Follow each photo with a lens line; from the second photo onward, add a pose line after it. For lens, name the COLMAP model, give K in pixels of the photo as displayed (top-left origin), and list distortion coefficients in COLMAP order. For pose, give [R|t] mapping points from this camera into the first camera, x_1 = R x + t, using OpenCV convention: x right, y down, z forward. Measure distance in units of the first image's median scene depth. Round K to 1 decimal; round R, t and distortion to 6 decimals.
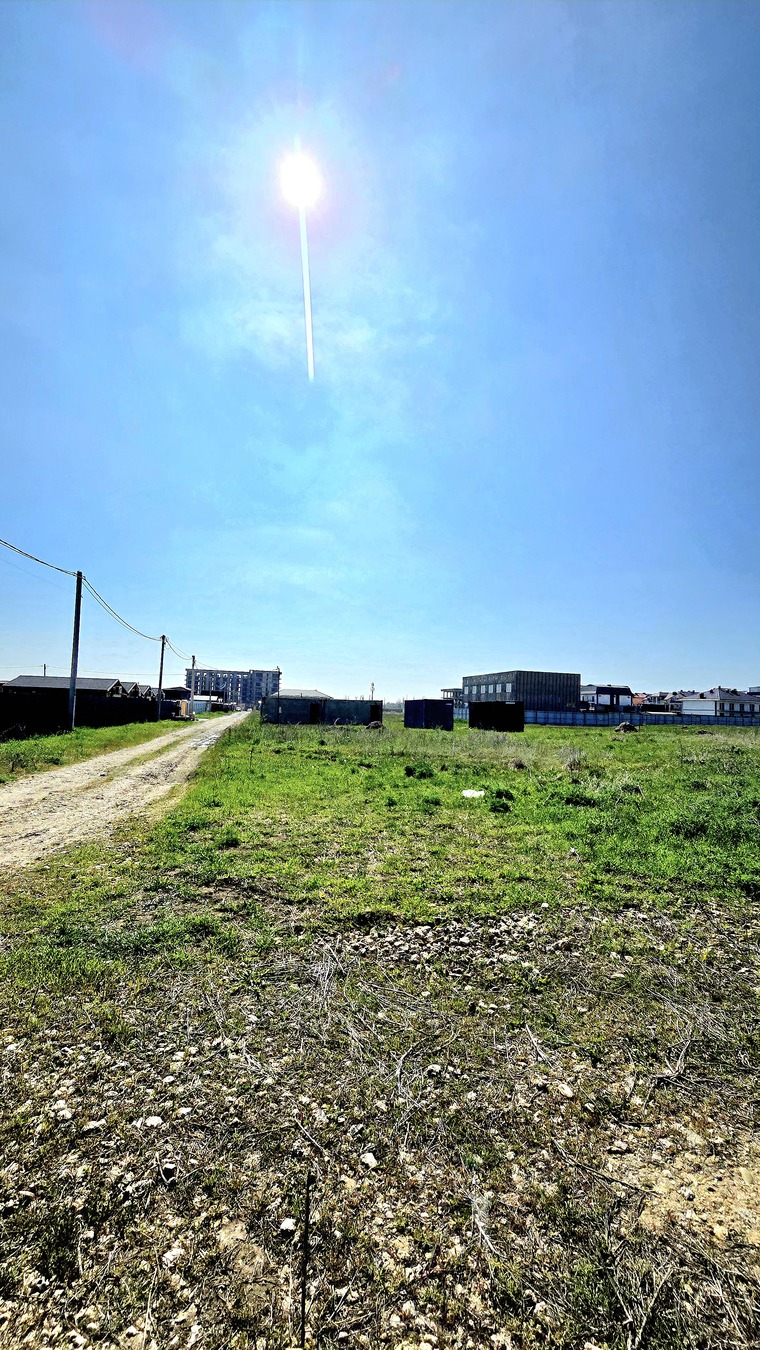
lens RADIAL K [[550.3, 0, 388.4], [0, 550.3, 674.8], [0, 0, 1]] dist [-0.000854, 0.000418]
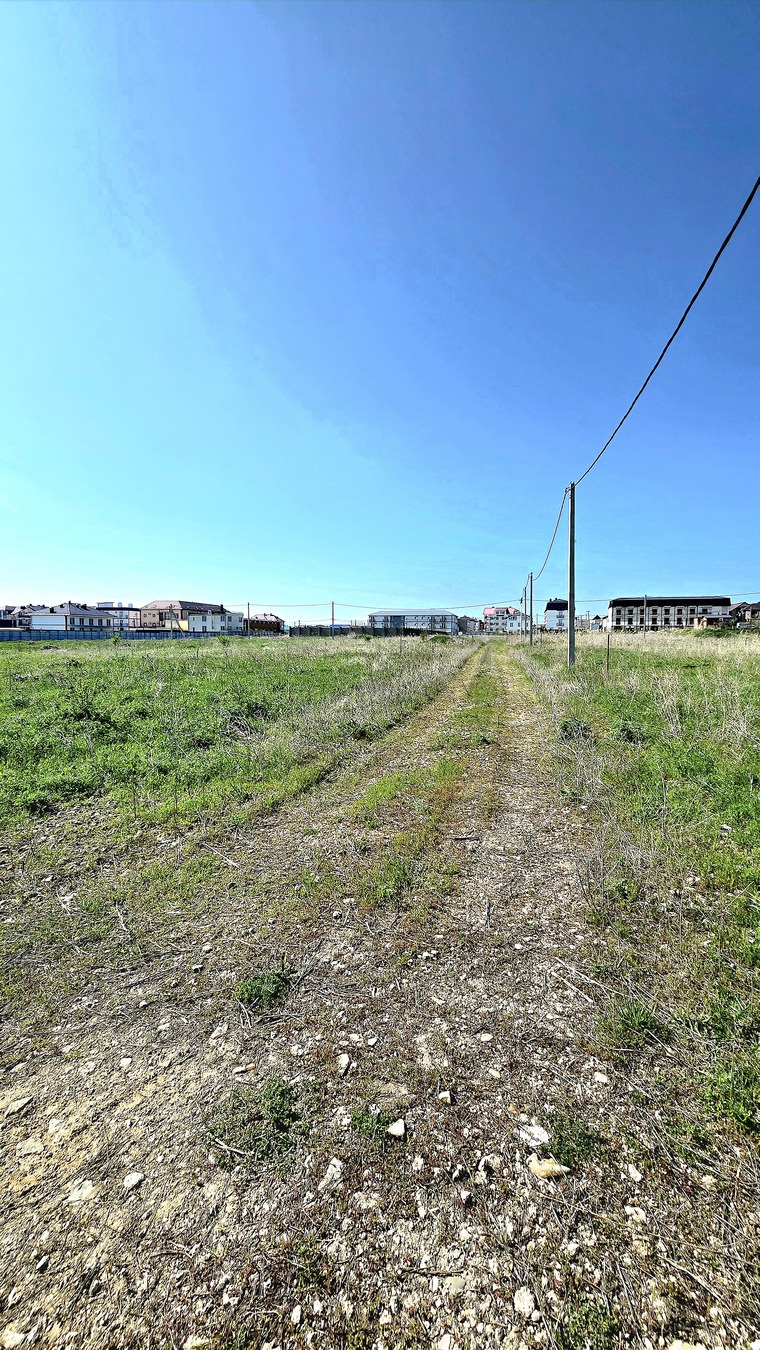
lens RADIAL K [[550.3, 0, 388.4], [0, 550.3, 674.8], [0, 0, 1]] dist [-0.000854, 0.000418]
pose [[0.488508, -0.091602, 0.867738, 0.032679], [-0.043178, 0.990718, 0.128892, 0.002656], [-0.871491, -0.100431, 0.480018, 0.007033]]
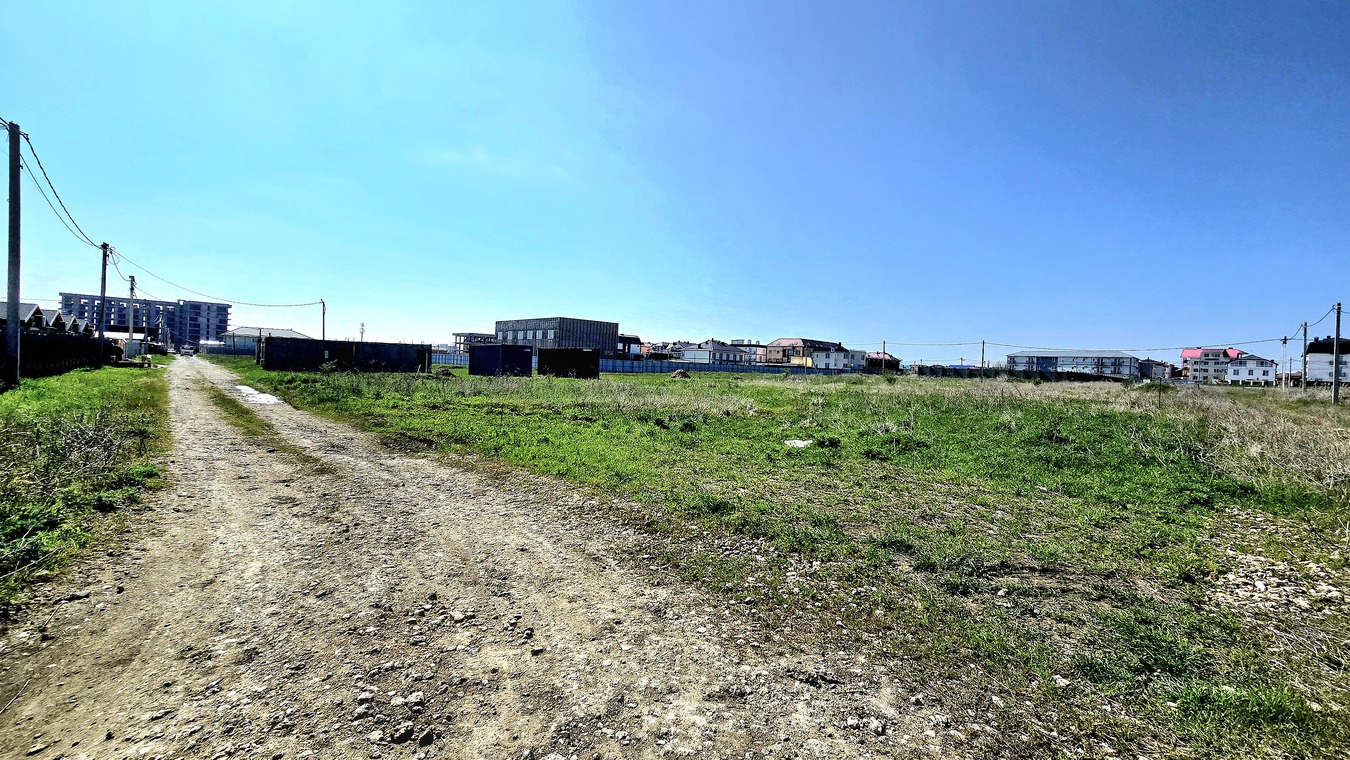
lens RADIAL K [[549.1, 0, 671.6], [0, 549.1, 368.8], [0, 0, 1]] dist [0.000601, 0.000307]
pose [[0.879150, 0.000587, 0.476544, -0.233186], [-0.041604, 0.996276, 0.075525, 0.006546], [-0.474725, -0.086224, 0.875900, 0.107164]]
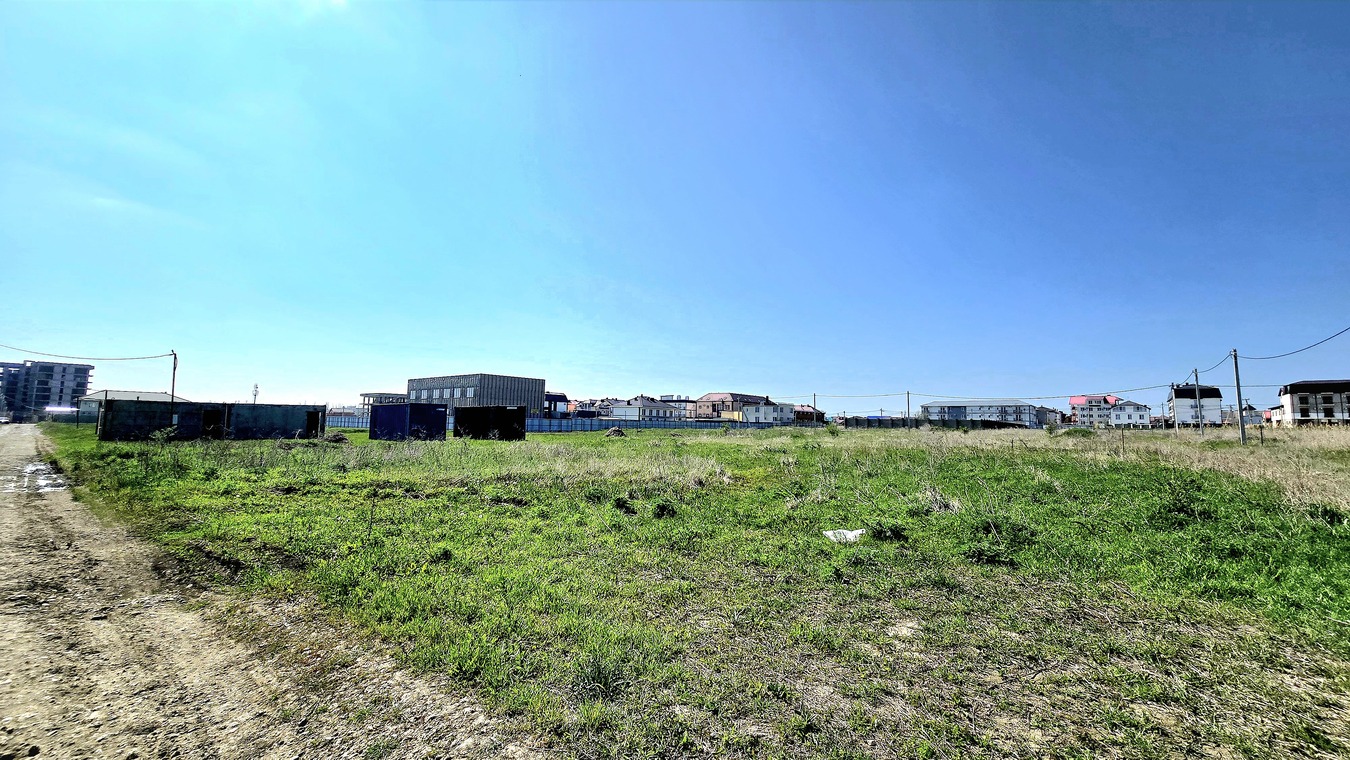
lens RADIAL K [[550.3, 0, 670.8], [0, 550.3, 372.6], [0, 0, 1]] dist [-0.000854, 0.000418]
pose [[0.809656, 0.036116, 0.585793, -0.183130], [-0.026516, 0.999337, -0.024963, 0.018547], [-0.586306, 0.004679, 0.810076, 0.257637]]
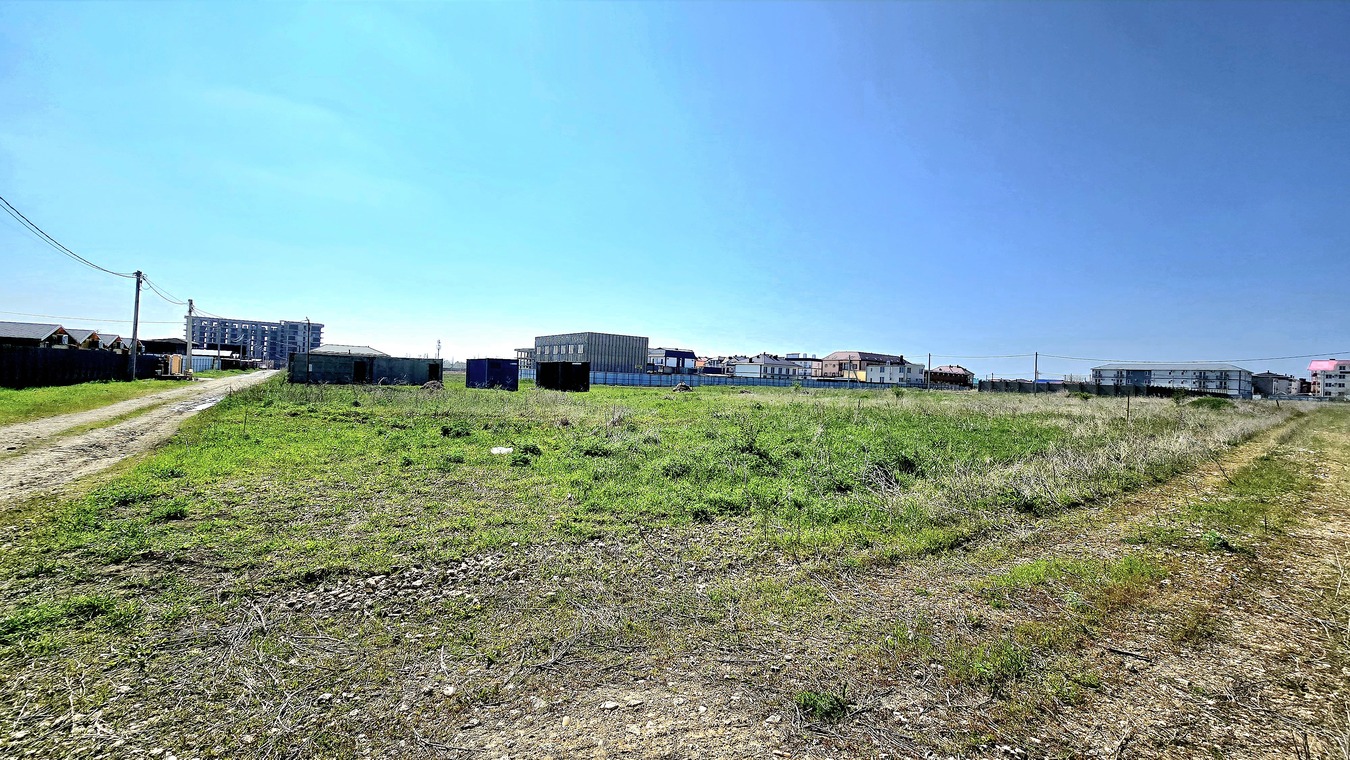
lens RADIAL K [[549.6, 0, 670.9], [0, 549.6, 375.3], [0, 0, 1]] dist [-0.000674, -0.000077]
pose [[0.932665, 0.006430, 0.360687, 0.034961], [-0.032294, 0.997315, 0.065725, 0.000577], [-0.359296, -0.072948, 0.930368, -0.019733]]
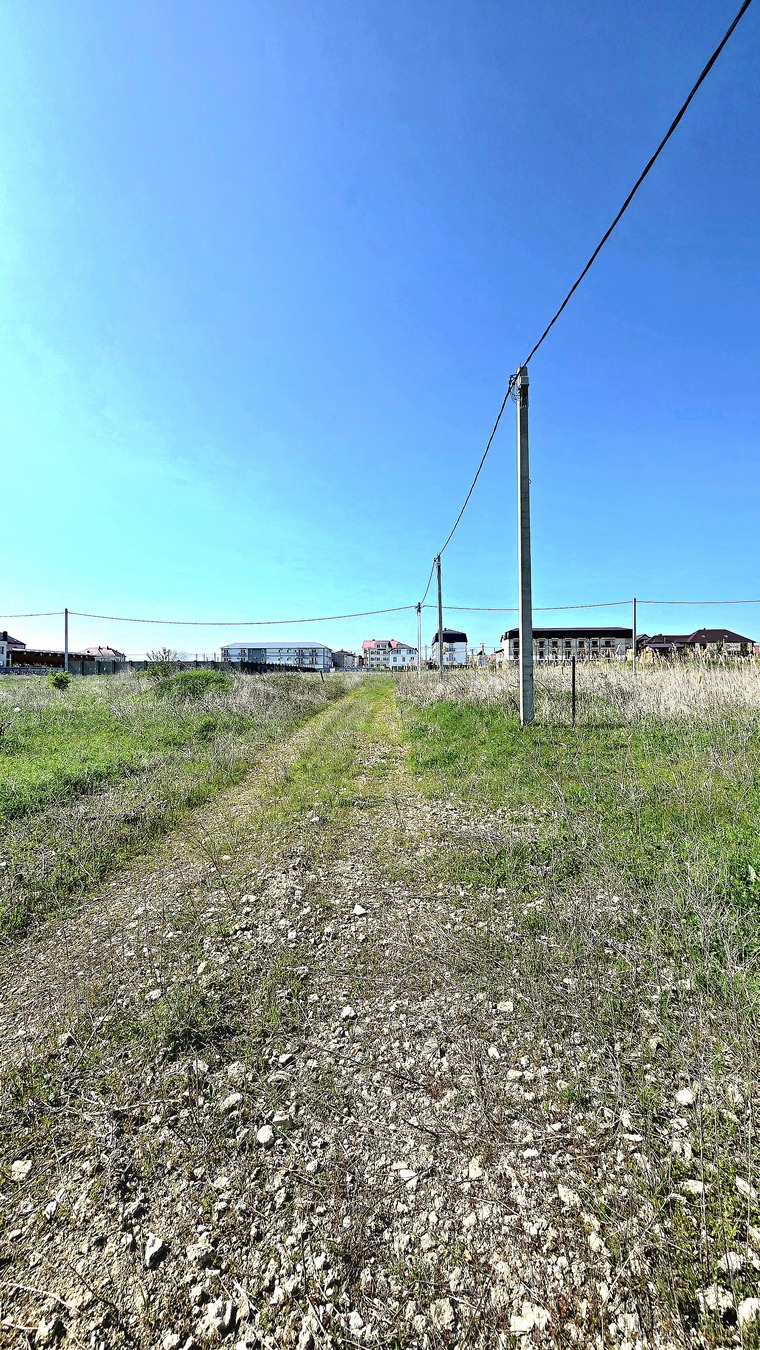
lens RADIAL K [[550.6, 0, 392.7], [0, 550.6, 672.3], [0, 0, 1]] dist [-0.002809, -0.000177]
pose [[0.286069, -0.031539, 0.957690, 1.838605], [-0.048974, 0.997671, 0.047485, 0.093935], [-0.956957, -0.060486, 0.283858, 0.587691]]
